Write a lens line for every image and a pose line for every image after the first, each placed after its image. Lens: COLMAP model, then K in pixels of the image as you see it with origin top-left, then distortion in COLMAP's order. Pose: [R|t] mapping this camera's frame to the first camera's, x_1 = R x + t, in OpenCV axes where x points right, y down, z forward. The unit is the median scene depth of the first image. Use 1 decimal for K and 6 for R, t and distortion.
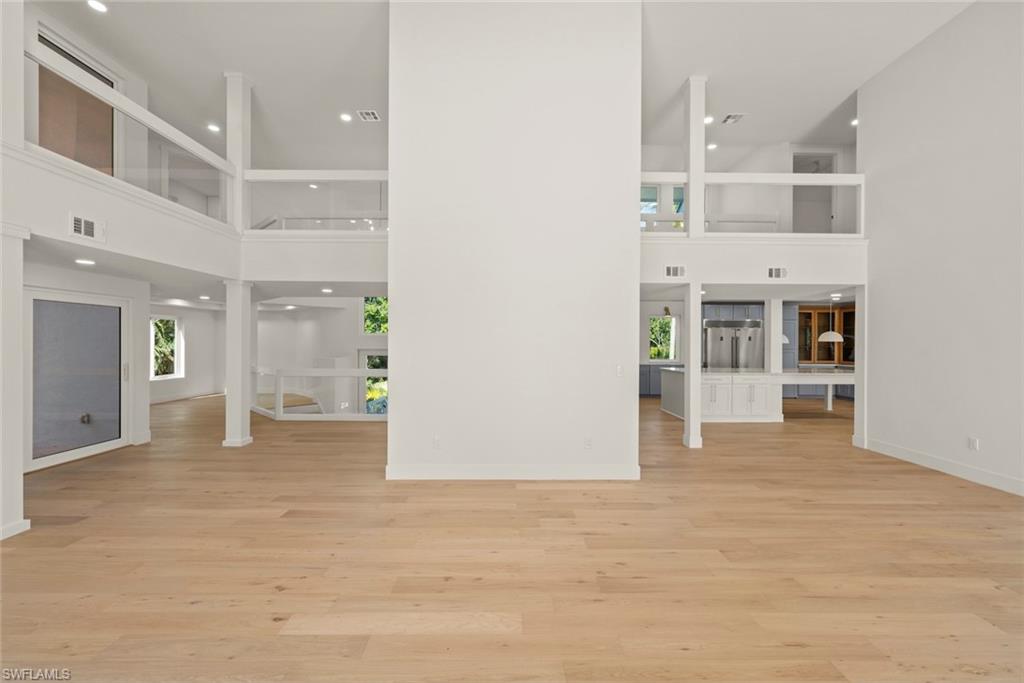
lens RADIAL K [[431.5, 0, 515.6], [0, 431.5, 344.5], [0, 0, 1]] dist [-0.000364, -0.000973]
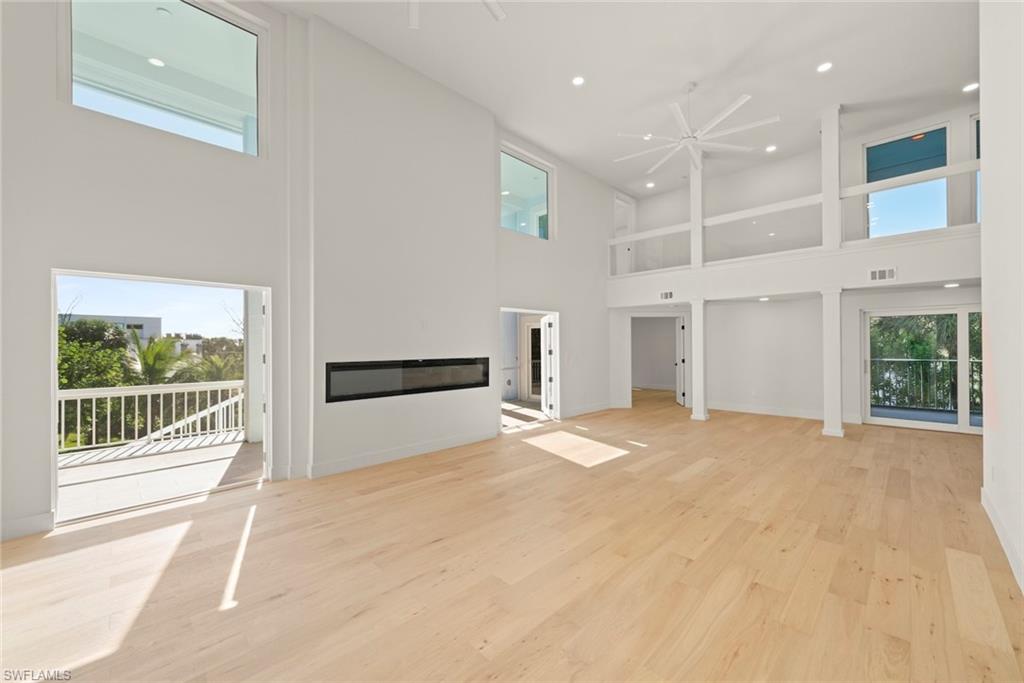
lens RADIAL K [[379.9, 0, 520.3], [0, 379.9, 346.6], [0, 0, 1]] dist [0.000230, 0.000321]
pose [[-0.714945, 0.000102, -0.699181, 1.221275], [-0.004029, 0.999983, 0.004265, -0.004197], [0.699169, 0.005866, -0.714932, 1.210814]]
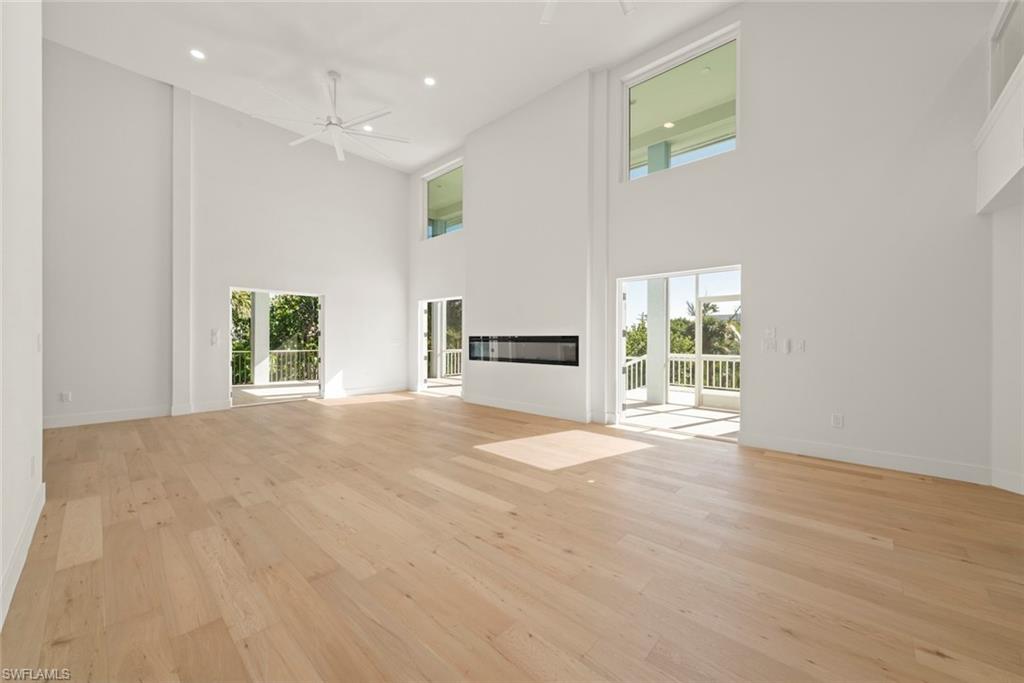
lens RADIAL K [[379.9, 0, 510.8], [0, 379.9, 335.8], [0, 0, 1]] dist [0.000230, 0.000321]
pose [[-0.740215, 0.000948, 0.672370, -0.909823], [-0.001950, 0.999992, -0.003556, 0.064864], [-0.672367, -0.003943, -0.740207, 1.280126]]
